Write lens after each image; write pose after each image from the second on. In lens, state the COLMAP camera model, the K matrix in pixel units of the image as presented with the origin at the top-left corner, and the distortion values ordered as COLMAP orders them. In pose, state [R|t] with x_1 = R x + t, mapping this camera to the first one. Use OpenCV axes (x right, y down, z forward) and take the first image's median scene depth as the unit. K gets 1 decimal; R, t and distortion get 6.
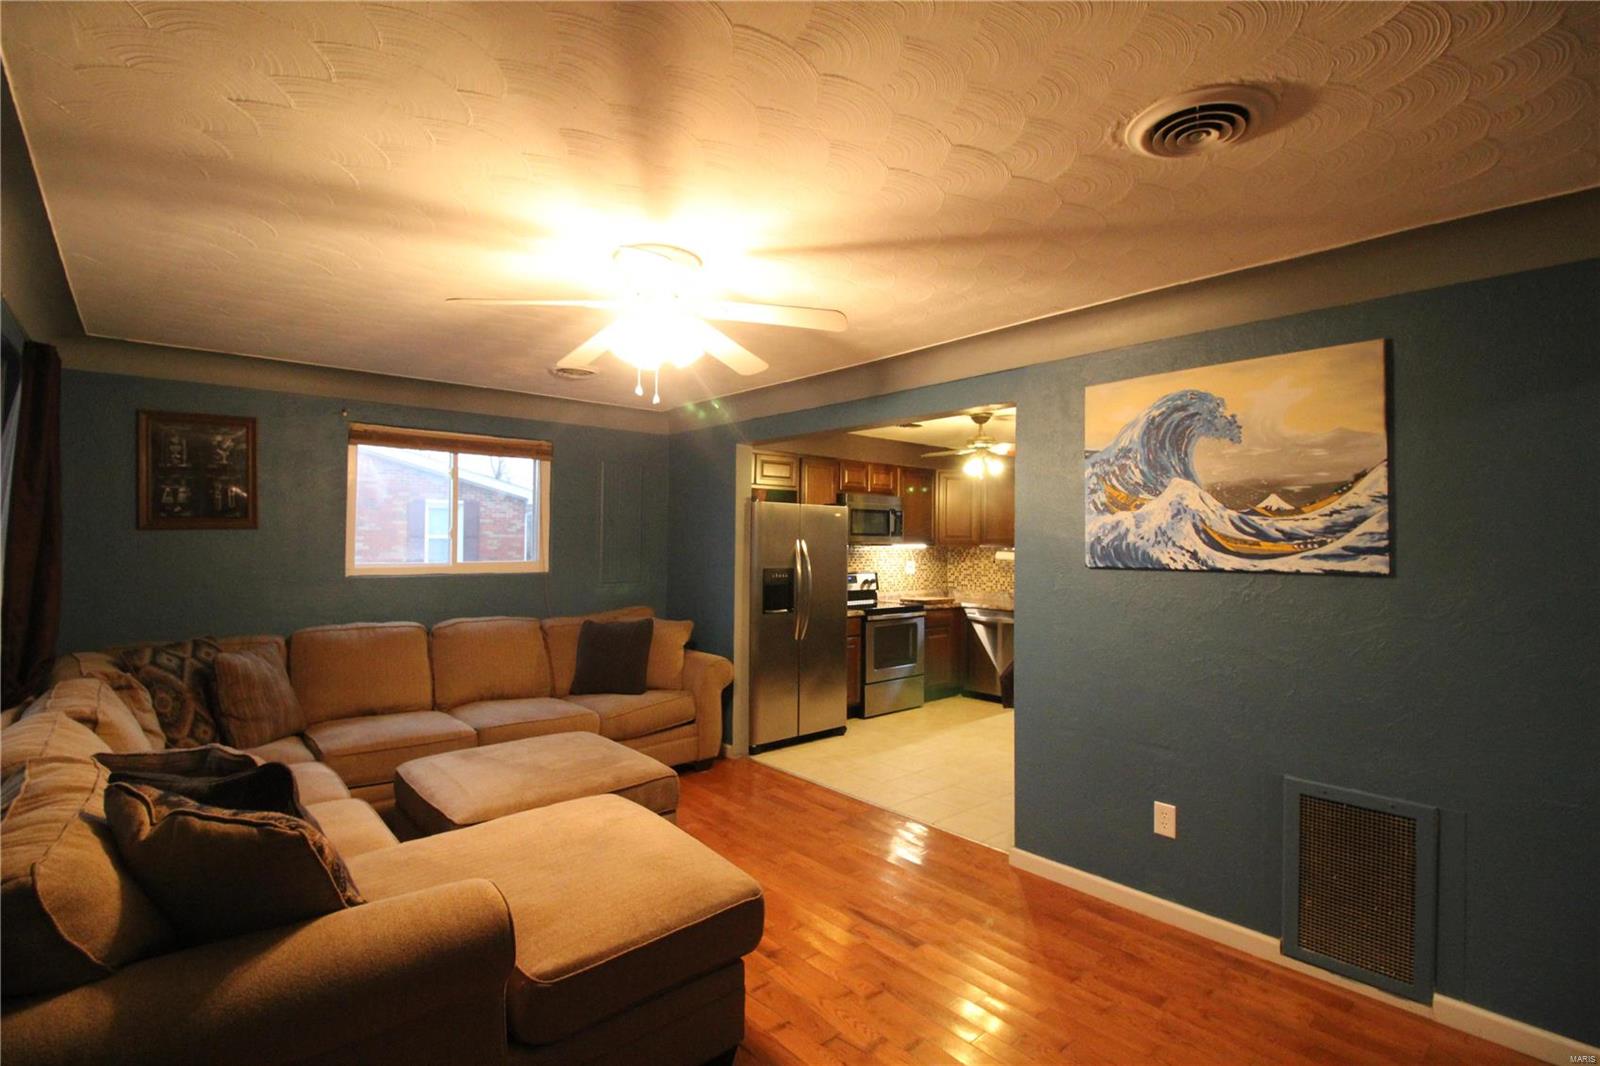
lens RADIAL K [[743.5, 0, 802.3], [0, 743.5, 528.5], [0, 0, 1]] dist [-0.001770, -0.011543]
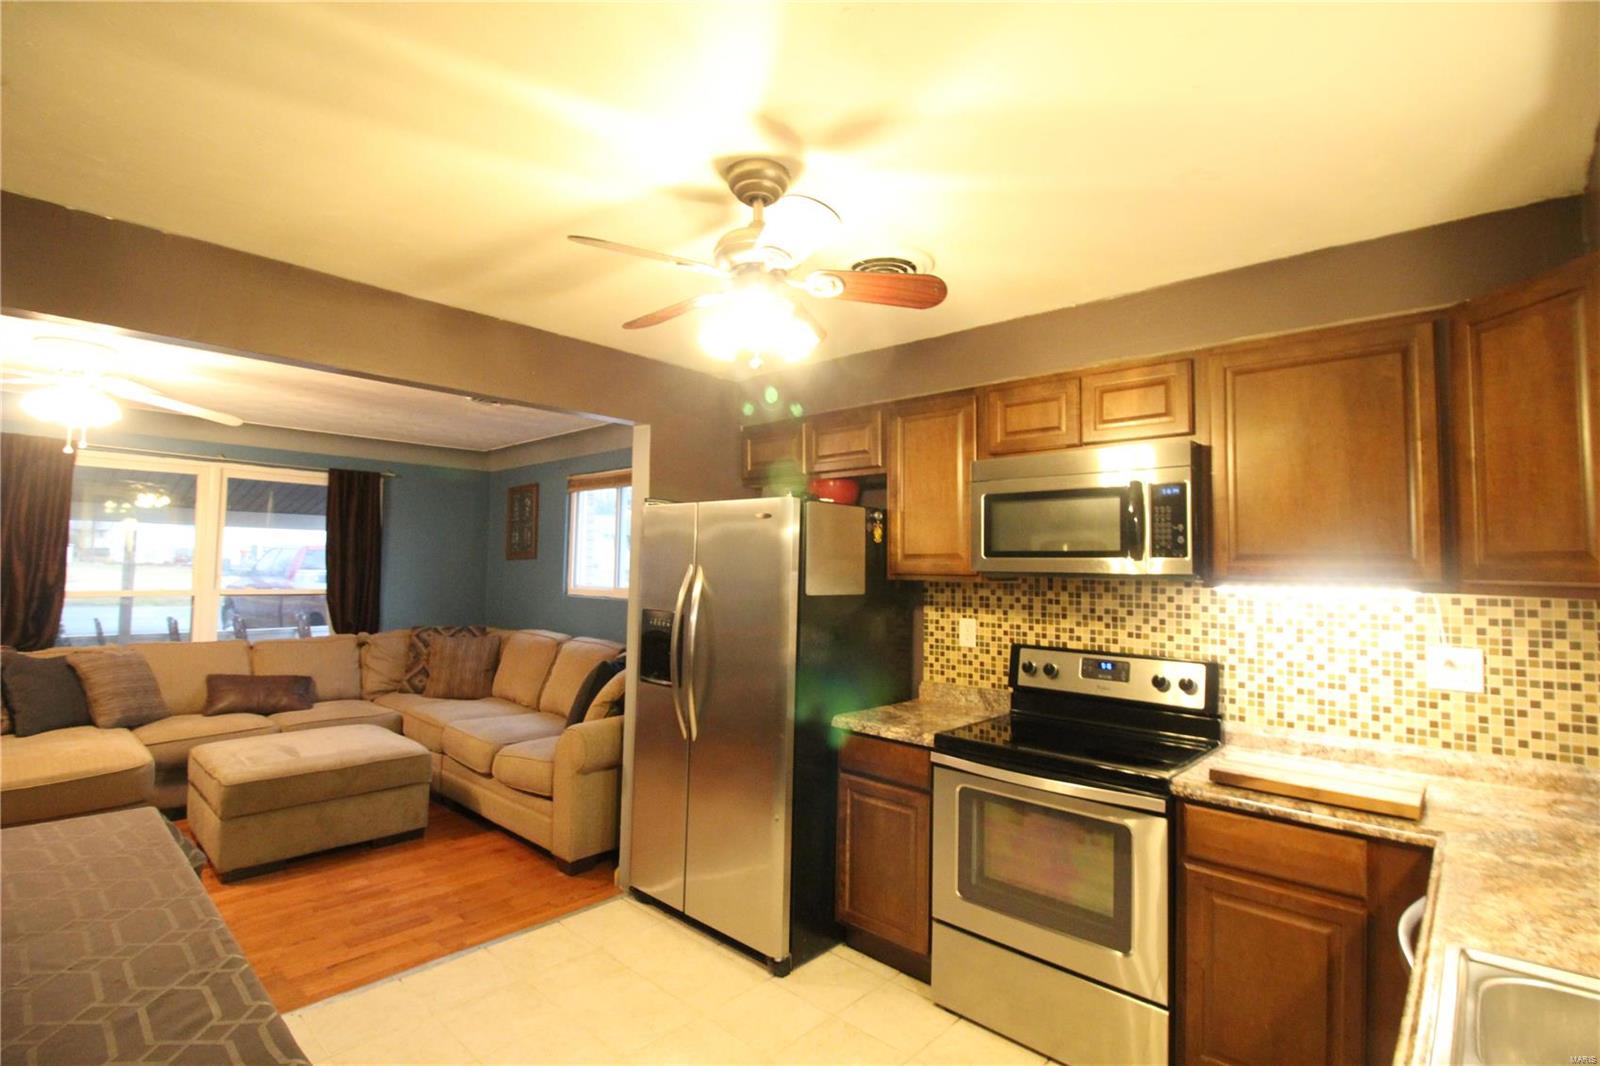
lens RADIAL K [[743.5, 0, 800.8], [0, 743.5, 523.9], [0, 0, 1]] dist [-0.001770, -0.011543]
pose [[0.099660, -0.064614, -0.992921, 0.467390], [0.001739, 0.997899, -0.064764, 0.017037], [0.995020, 0.004728, 0.099563, 0.827488]]
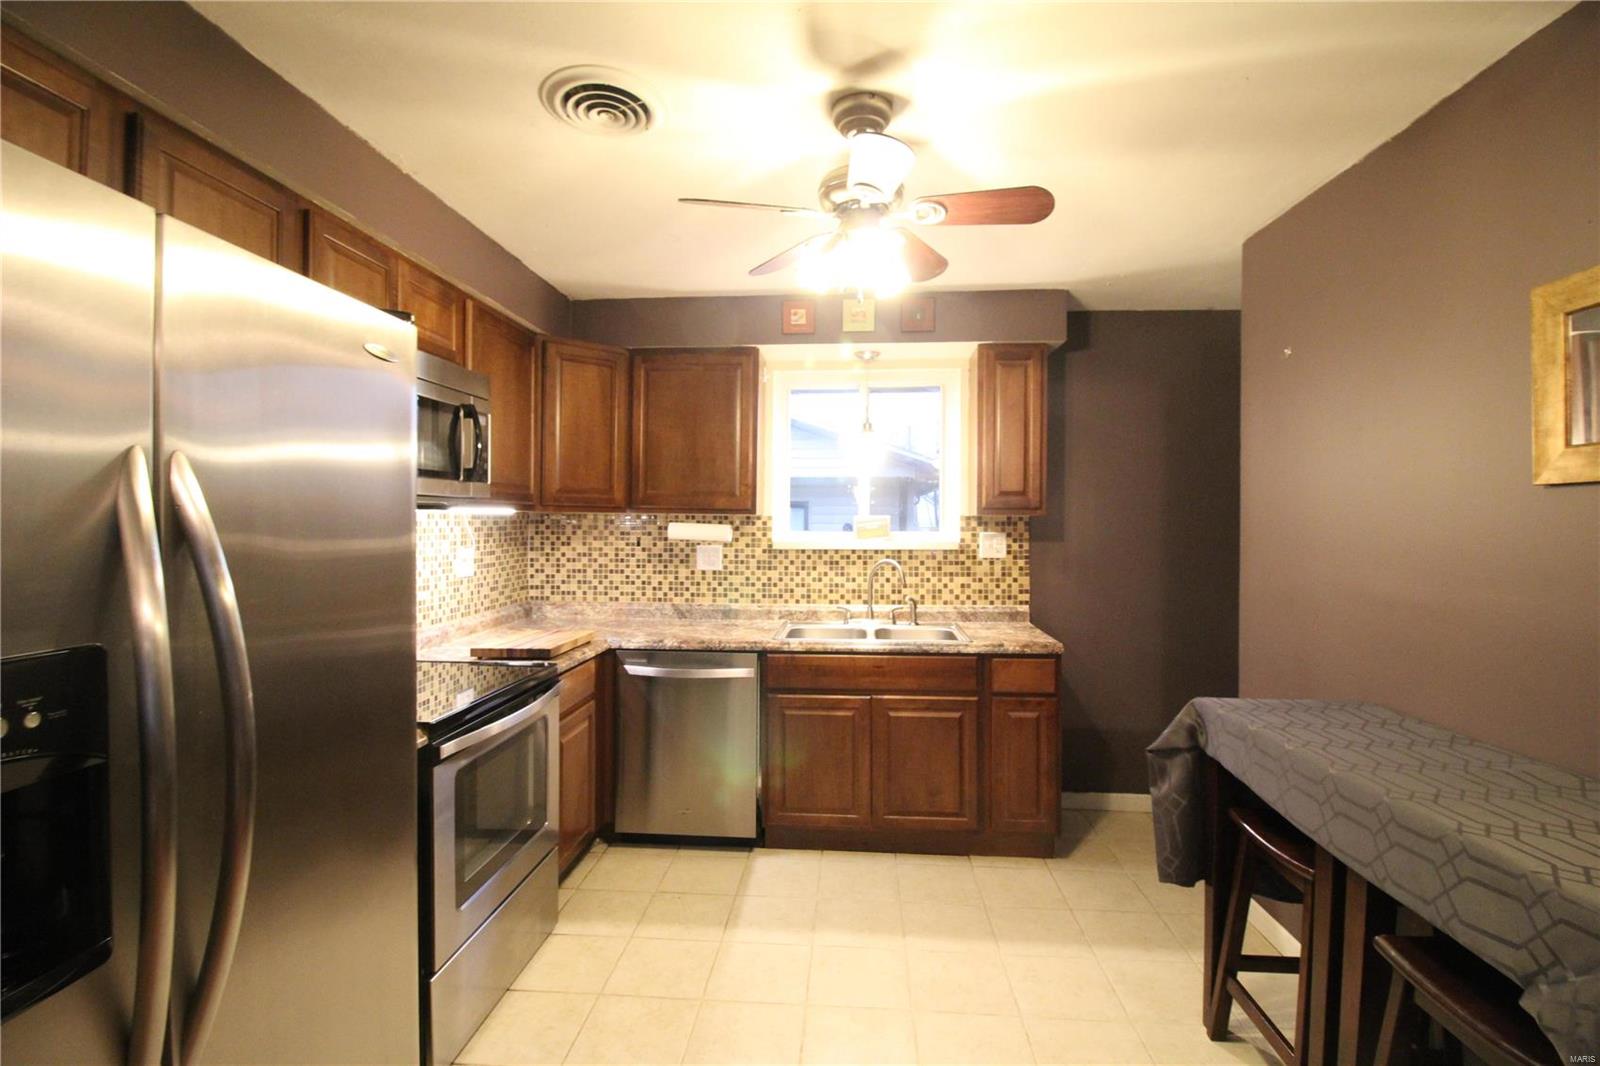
lens RADIAL K [[743.5, 0, 800.1], [0, 743.5, 528.4], [0, 0, 1]] dist [-0.001770, -0.011543]
pose [[0.721004, -0.011228, 0.692840, -0.011143], [-0.014376, 0.999411, 0.031158, 0.020083], [-0.692782, -0.032425, 0.720418, 0.648198]]
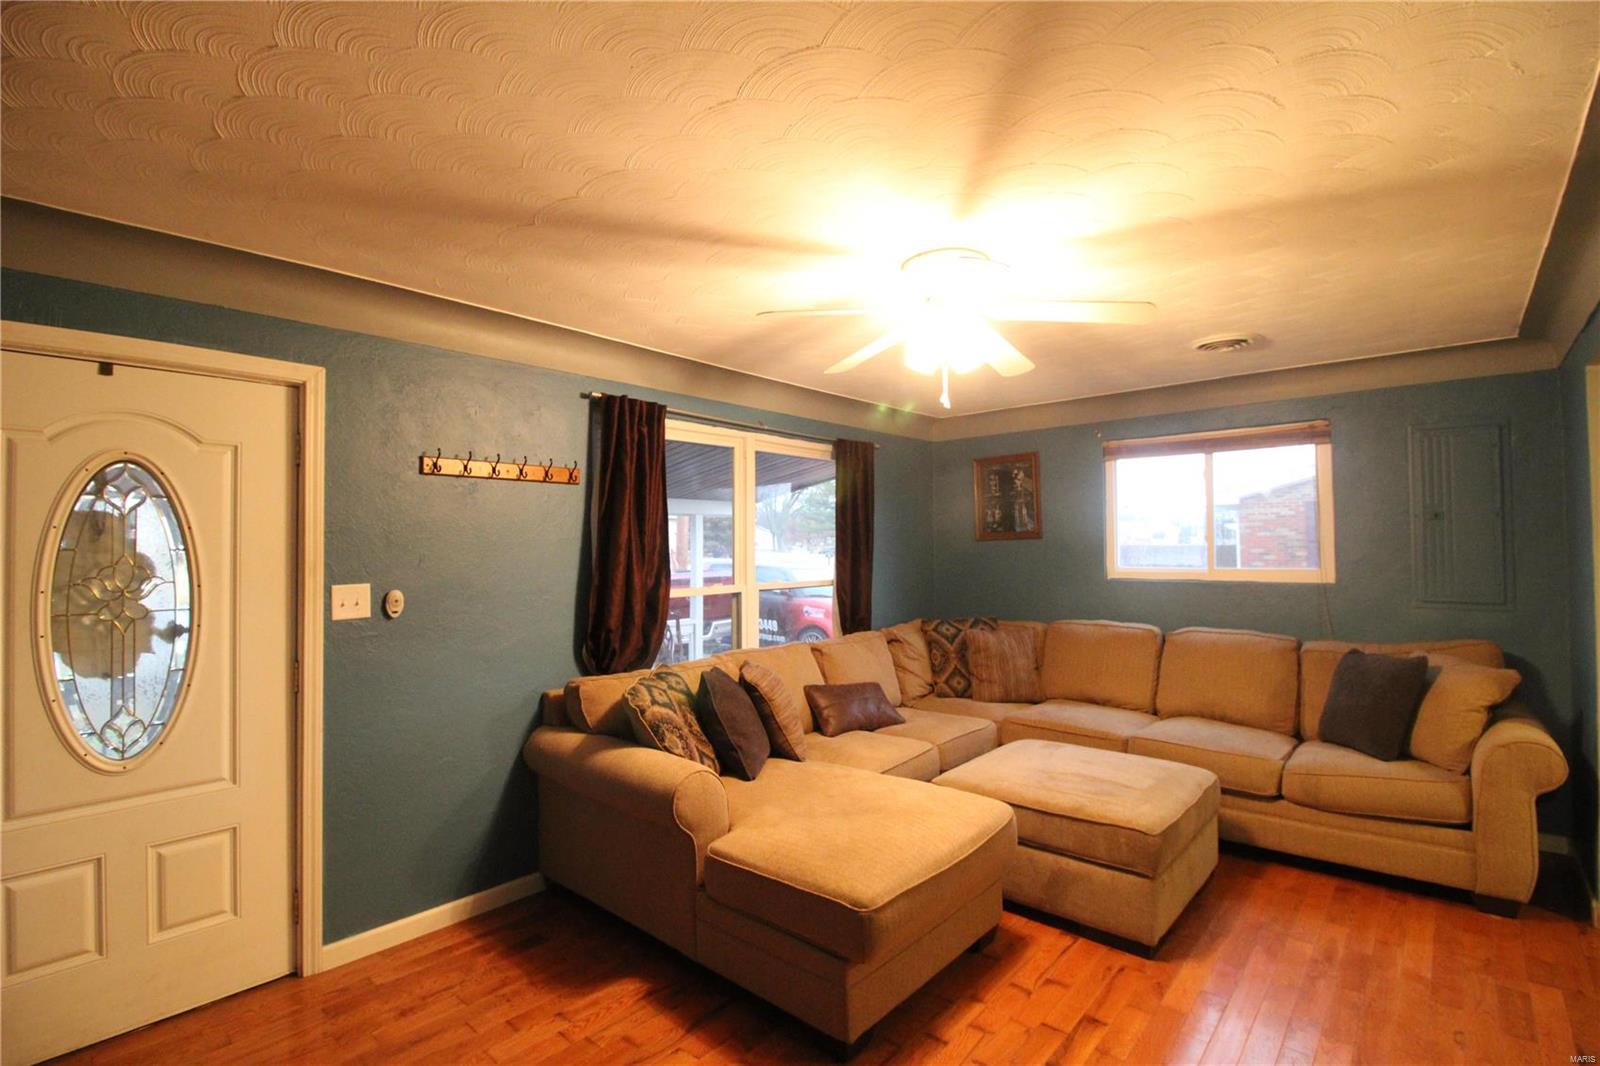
lens RADIAL K [[743.5, 0, 796.0], [0, 743.5, 529.3], [0, 0, 1]] dist [-0.001770, -0.011543]
pose [[0.119580, -0.032814, -0.992282, 0.290016], [0.026880, 0.999194, -0.029804, 0.006973], [0.992461, -0.023109, 0.120366, 0.257369]]
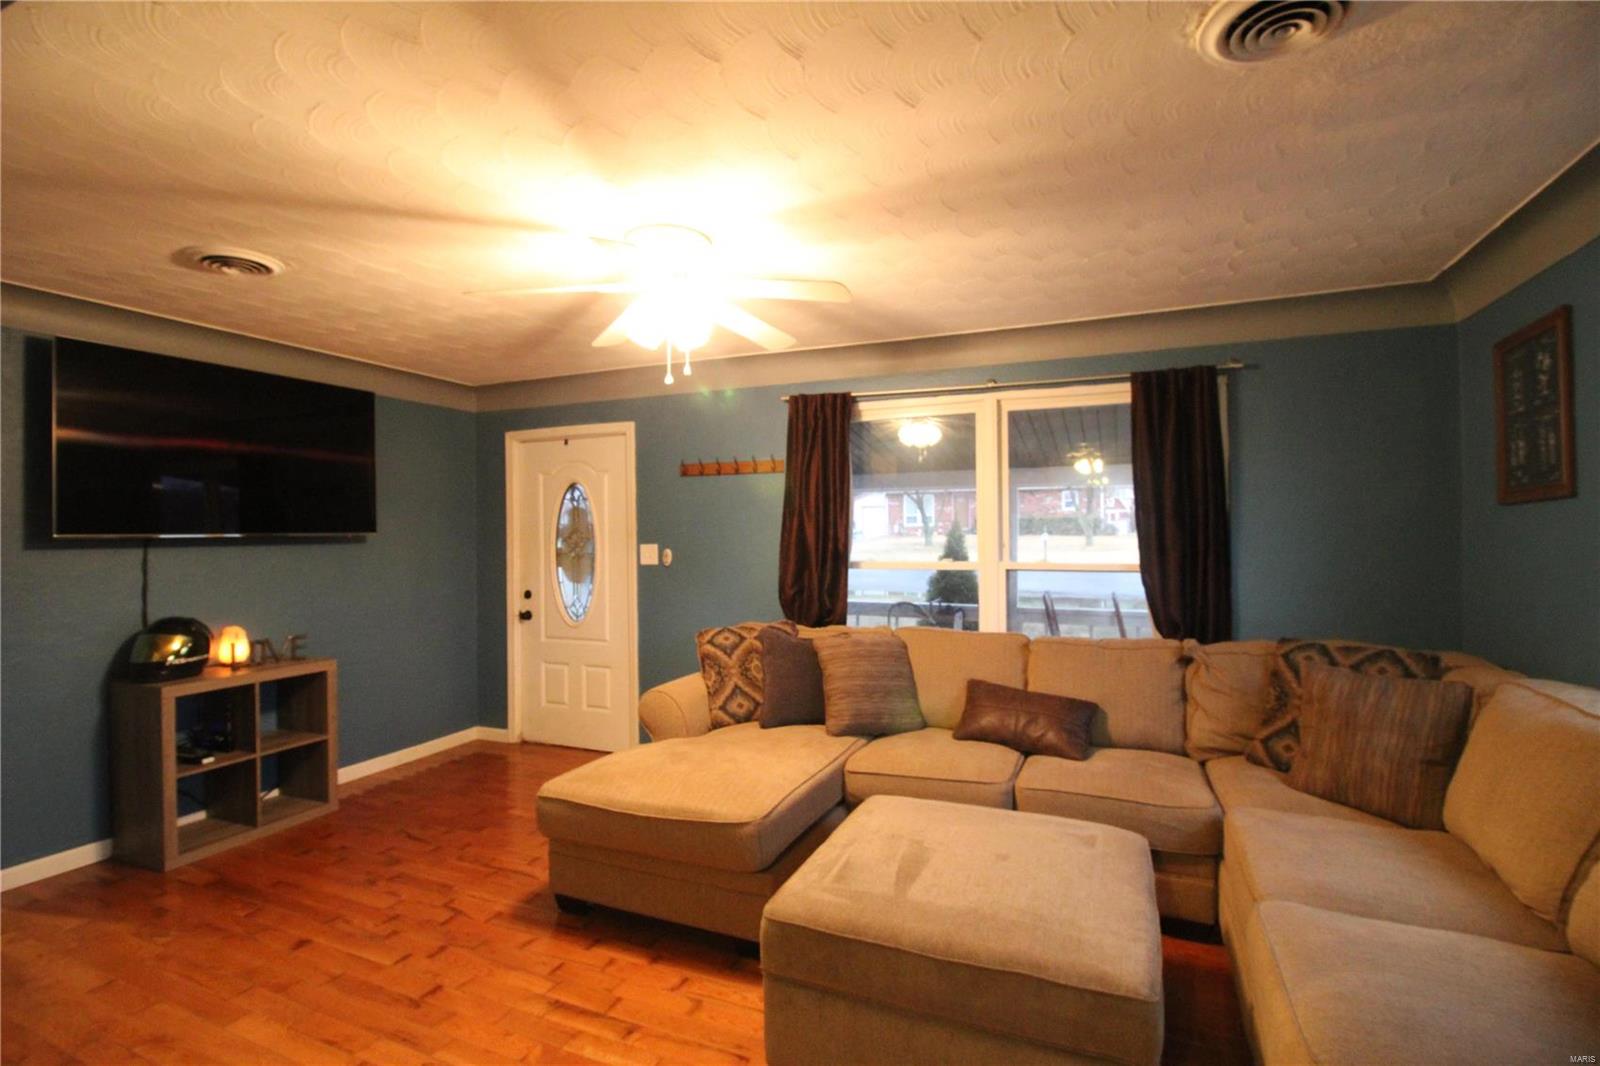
lens RADIAL K [[743.5, 0, 798.8], [0, 743.5, 527.9], [0, 0, 1]] dist [-0.001770, -0.011543]
pose [[-0.903059, -0.004818, -0.429489, 0.030091], [0.006120, 0.999691, -0.024083, 0.020559], [0.429473, -0.024377, -0.902751, 0.754426]]
